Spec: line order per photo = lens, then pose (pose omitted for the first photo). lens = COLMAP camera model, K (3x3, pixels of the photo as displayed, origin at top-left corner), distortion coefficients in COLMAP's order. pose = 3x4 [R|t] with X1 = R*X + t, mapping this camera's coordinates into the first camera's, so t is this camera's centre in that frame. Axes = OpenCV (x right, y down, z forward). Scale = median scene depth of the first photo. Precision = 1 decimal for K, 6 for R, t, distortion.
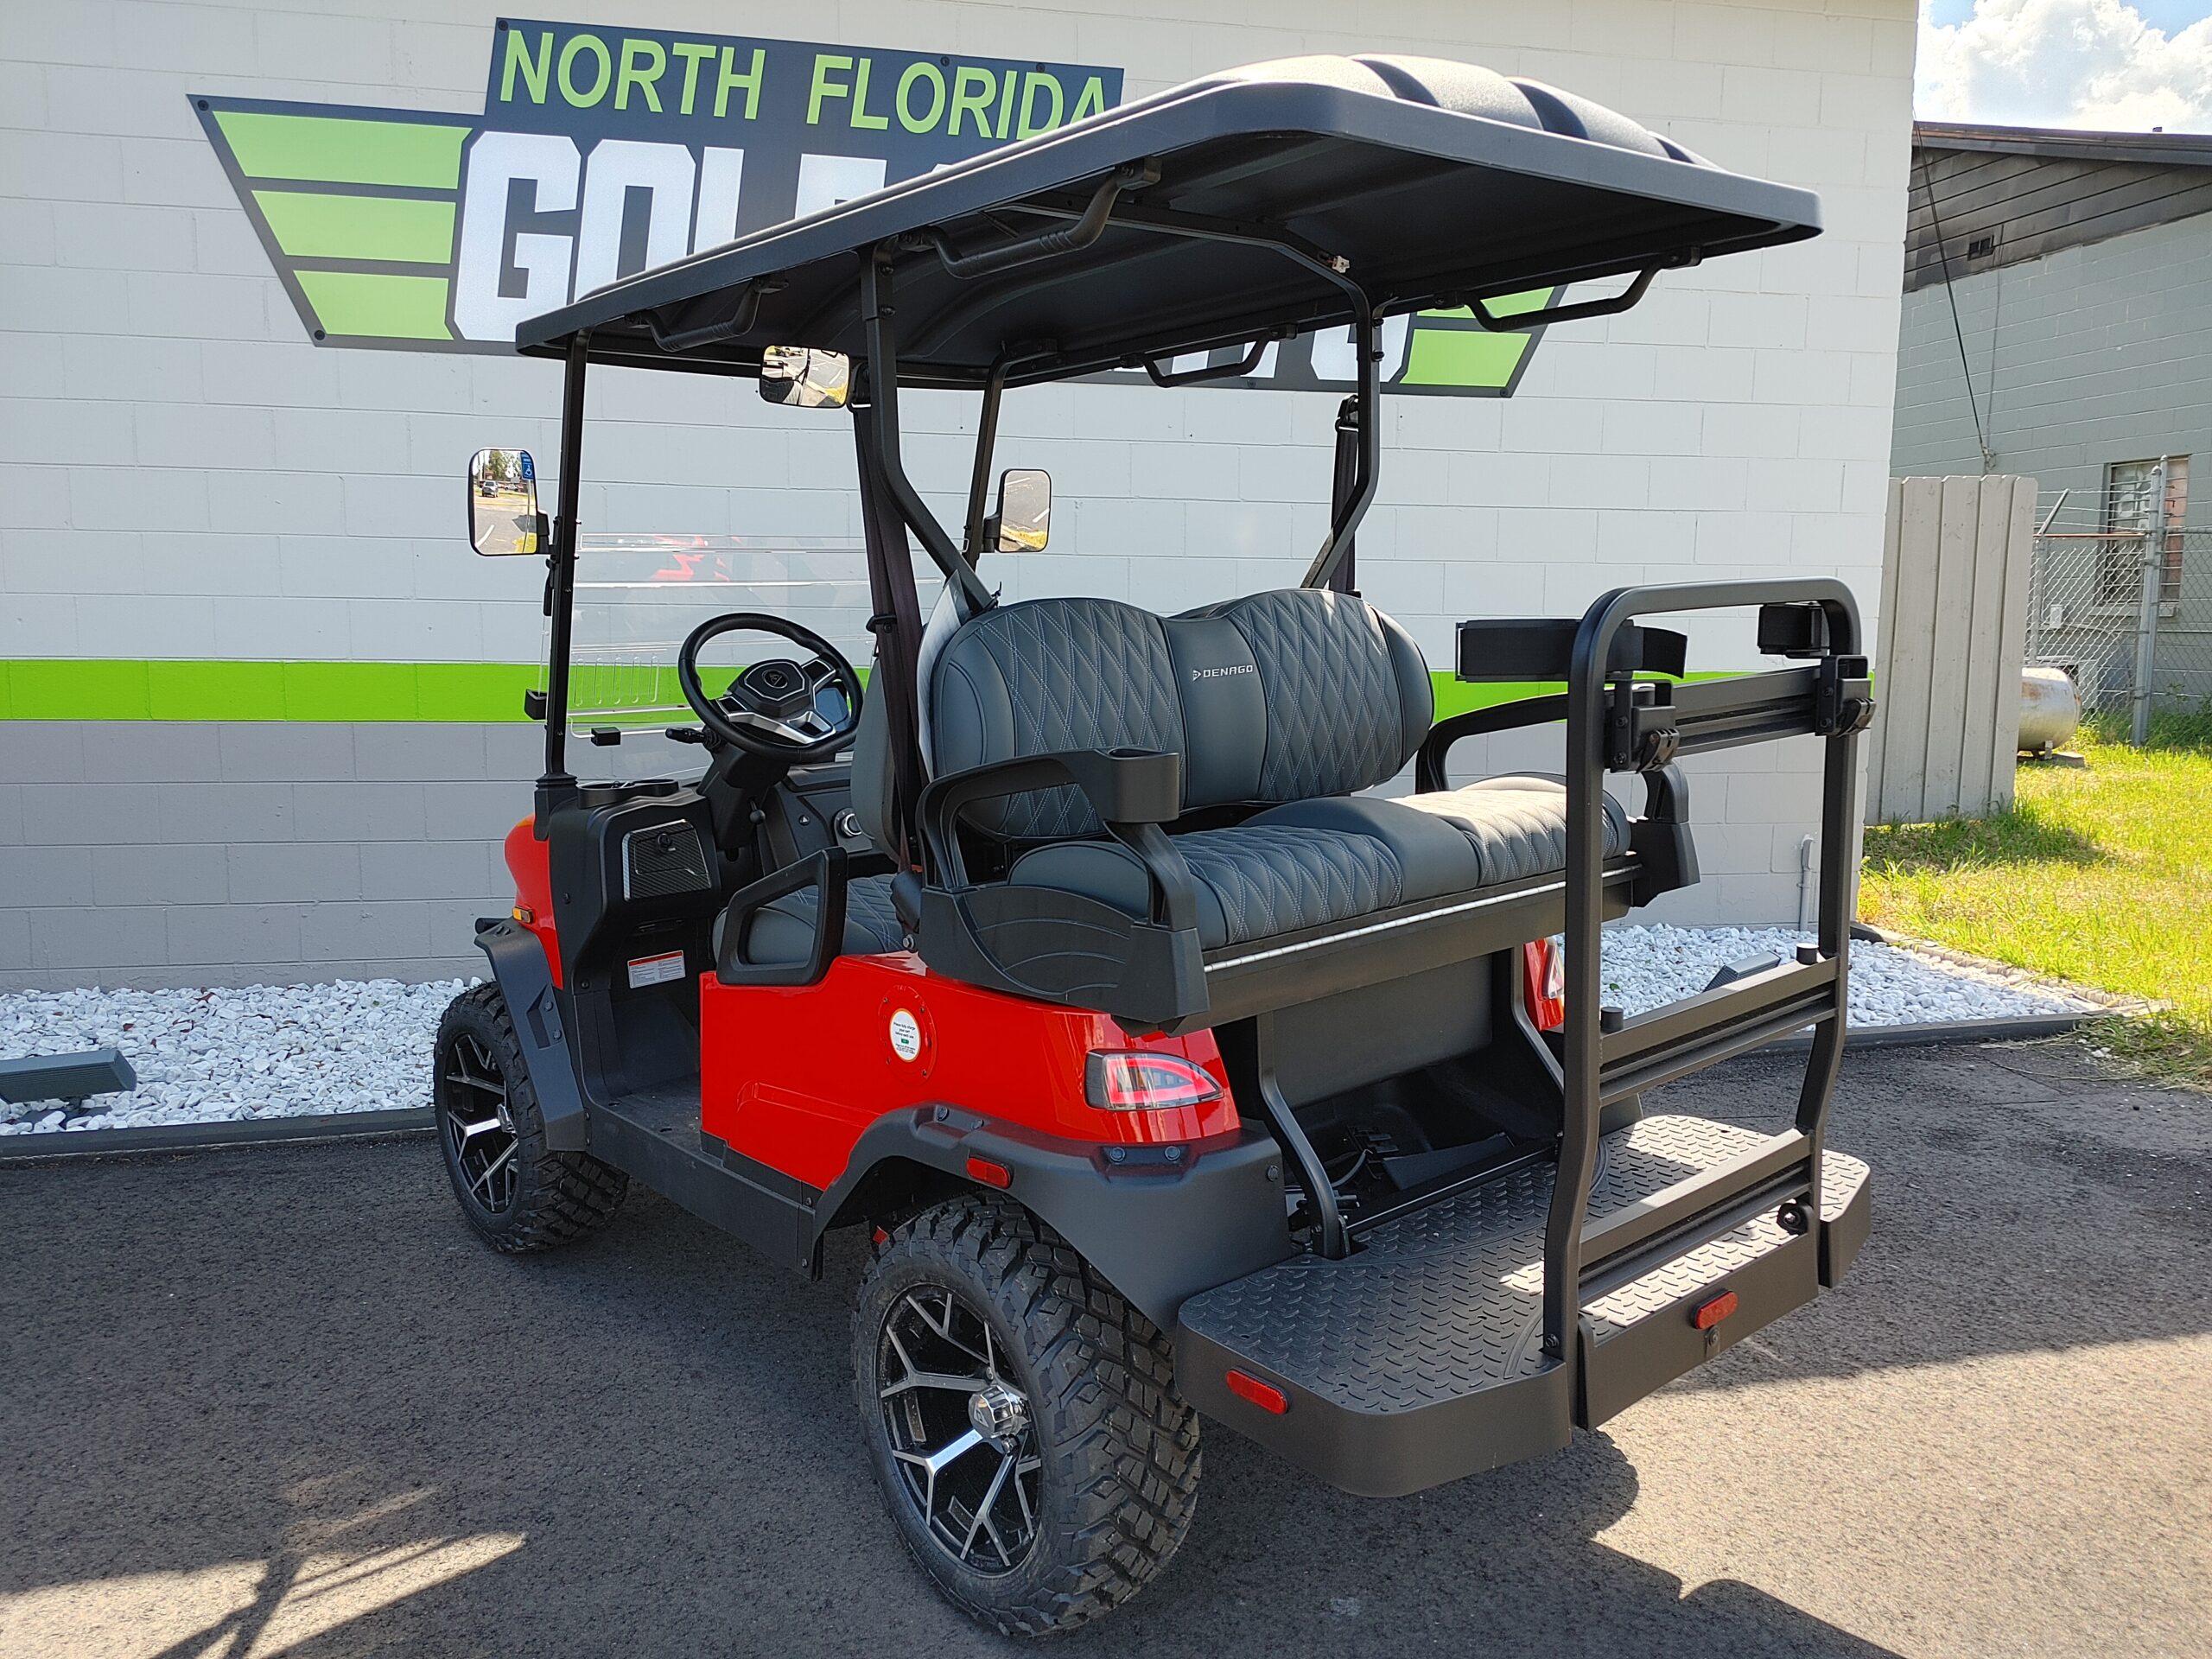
lens RADIAL K [[1683.1, 0, 1106.0], [0, 1683.1, 829.5], [0, 0, 1]] dist [0.002233, -0.006862]
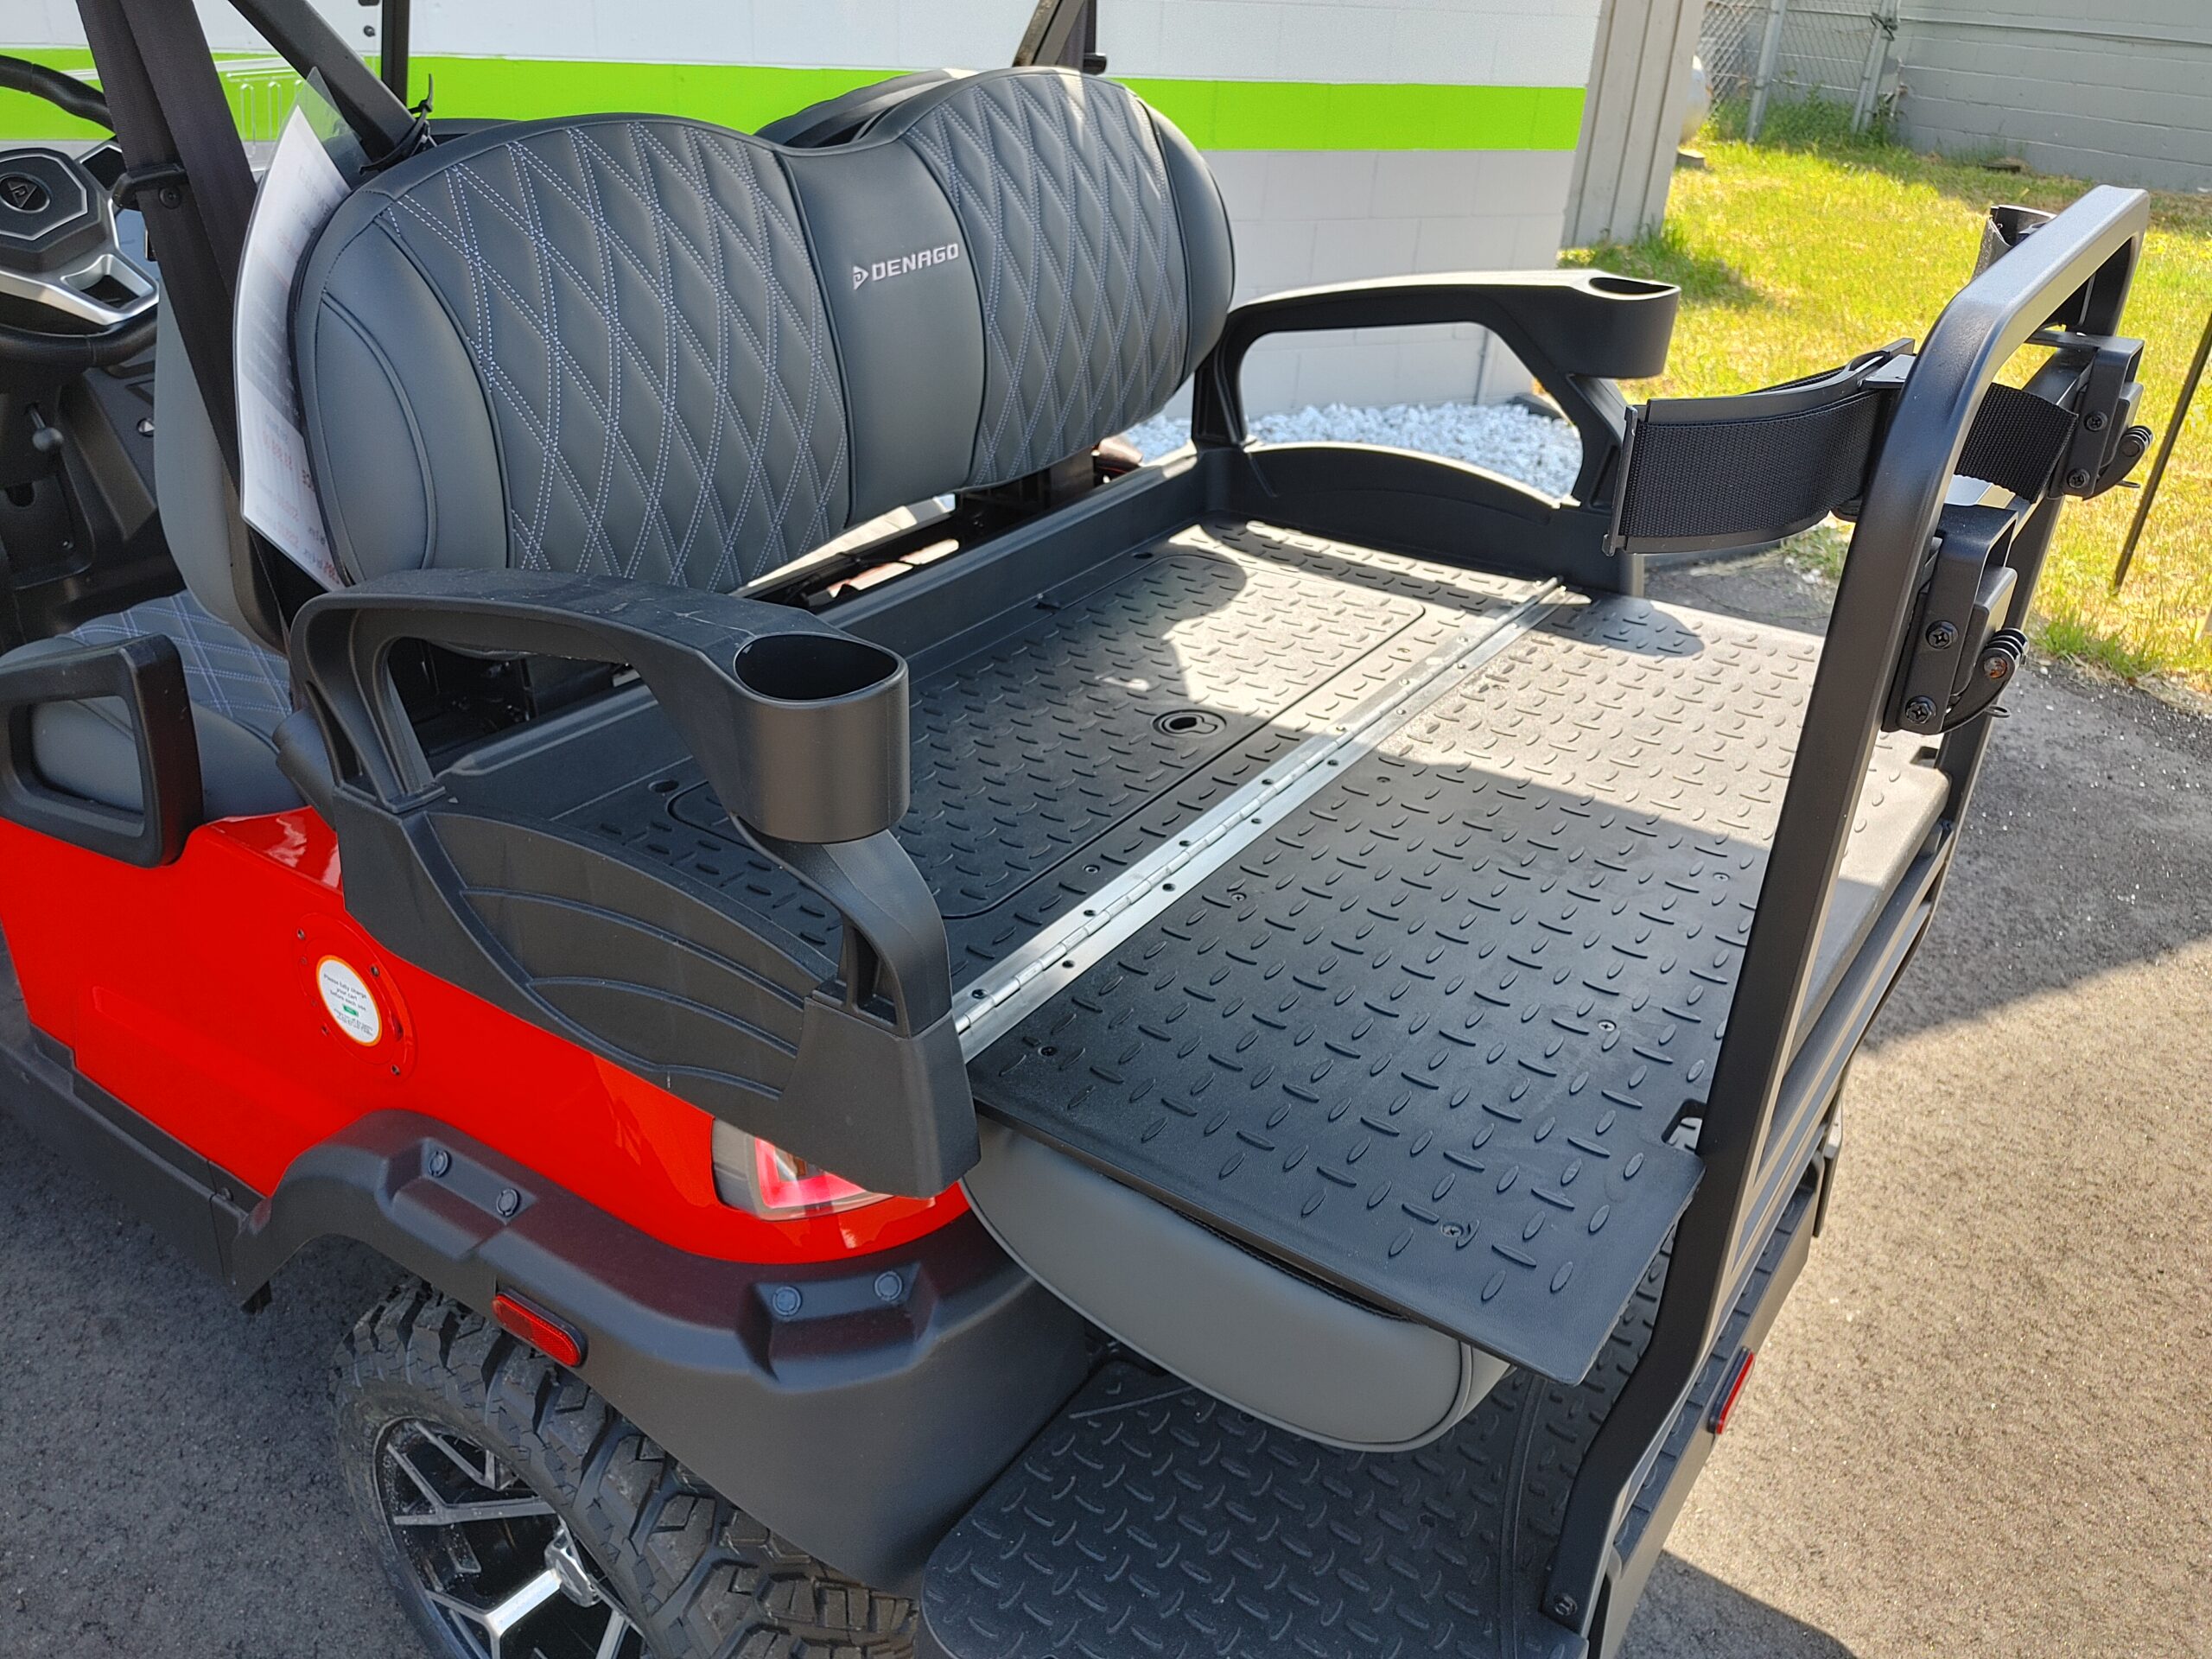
lens RADIAL K [[1648.0, 0, 1106.0], [0, 1648.0, 829.5], [0, 0, 1]] dist [0.068504, -0.088014]
pose [[0.968888, -0.075425, 0.235726, -0.005855], [-0.015406, 0.932207, 0.361599, -0.110967], [-0.247019, -0.353980, 0.902042, 0.425794]]
